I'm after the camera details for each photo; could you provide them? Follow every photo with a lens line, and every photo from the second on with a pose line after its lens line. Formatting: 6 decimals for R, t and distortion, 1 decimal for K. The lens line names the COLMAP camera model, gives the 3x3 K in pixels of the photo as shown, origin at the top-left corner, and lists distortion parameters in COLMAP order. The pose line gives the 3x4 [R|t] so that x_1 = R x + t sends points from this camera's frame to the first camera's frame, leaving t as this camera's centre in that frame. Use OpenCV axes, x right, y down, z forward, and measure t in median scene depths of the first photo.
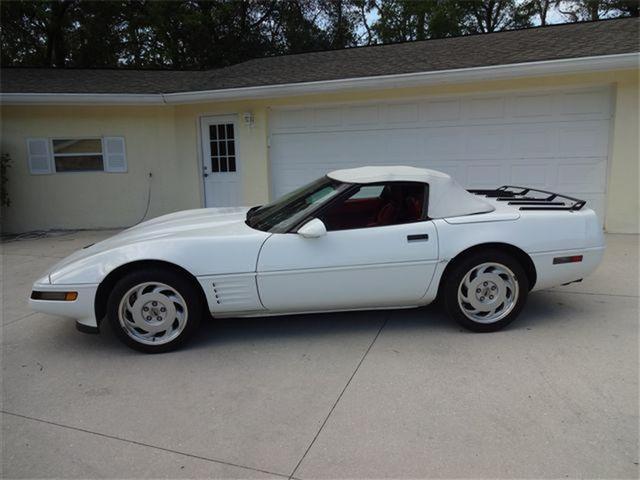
lens RADIAL K [[471.4, 0, 321.4], [0, 471.4, 238.5], [0, 0, 1]] dist [-0.012653, 0.003268]
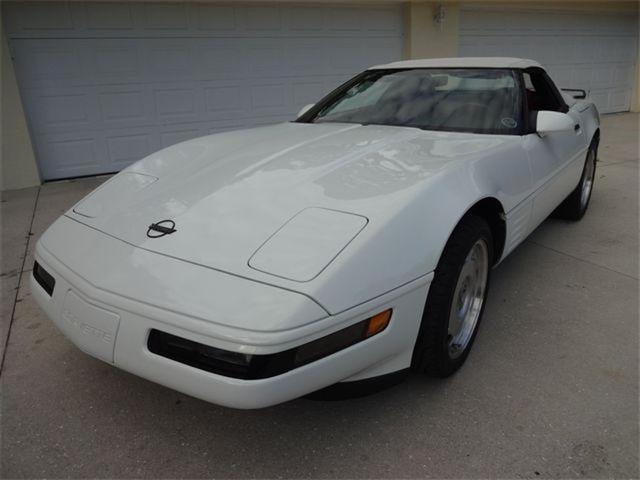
lens RADIAL K [[471.4, 0, 321.7], [0, 471.4, 238.3], [0, 0, 1]] dist [-0.012653, 0.003268]
pose [[0.674152, -0.233888, 0.700583, -0.783543], [0.155919, 0.972227, 0.174539, -0.028686], [-0.721948, -0.008431, 0.691896, 0.697733]]
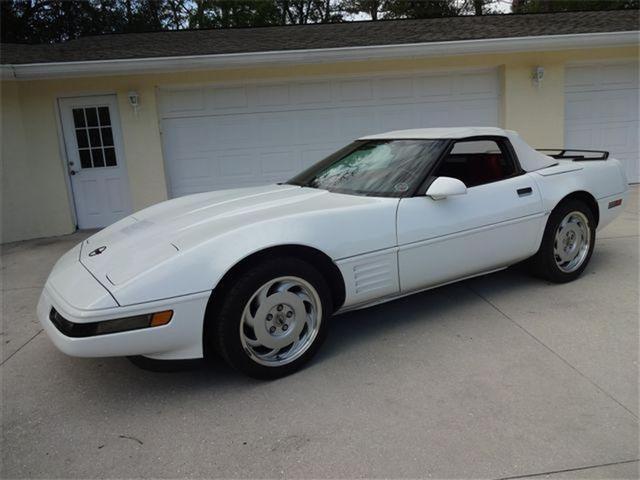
lens RADIAL K [[471.4, 0, 322.0], [0, 471.4, 238.5], [0, 0, 1]] dist [-0.012653, 0.003268]
pose [[0.900577, -0.113168, 0.419707, -0.551297], [0.116983, 0.992993, 0.016735, 0.027841], [-0.418659, 0.034028, 0.907506, 0.300477]]
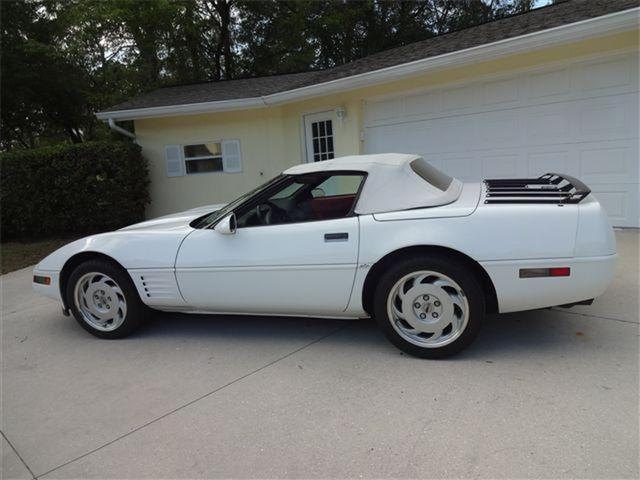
lens RADIAL K [[471.4, 0, 321.5], [0, 471.4, 238.7], [0, 0, 1]] dist [-0.012653, 0.003268]
pose [[0.914348, 0.024591, -0.404183, 0.502146], [-0.022549, 0.999698, 0.009814, -0.005875], [0.404302, 0.000140, 0.914626, 0.206860]]
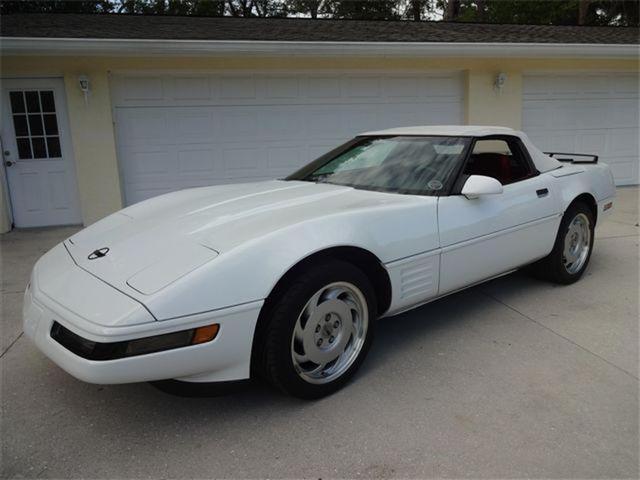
lens RADIAL K [[471.4, 0, 322.4], [0, 471.4, 237.4], [0, 0, 1]] dist [-0.012653, 0.003268]
pose [[0.829388, -0.107403, 0.548251, -0.656092], [0.109472, 0.993566, 0.029032, 0.011654], [-0.547842, 0.035939, 0.835810, 0.442538]]
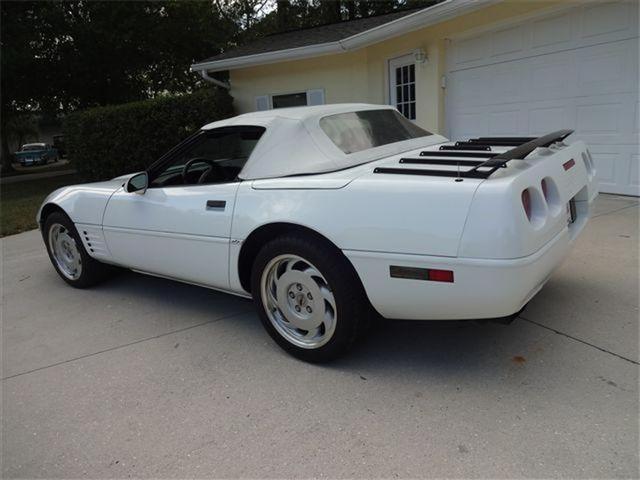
lens RADIAL K [[471.4, 0, 322.1], [0, 471.4, 238.3], [0, 0, 1]] dist [-0.012653, 0.003268]
pose [[0.735127, 0.134283, -0.664498, 0.782196], [-0.066823, 0.989766, 0.126088, -0.051117], [0.674628, -0.048287, 0.736576, 0.550243]]
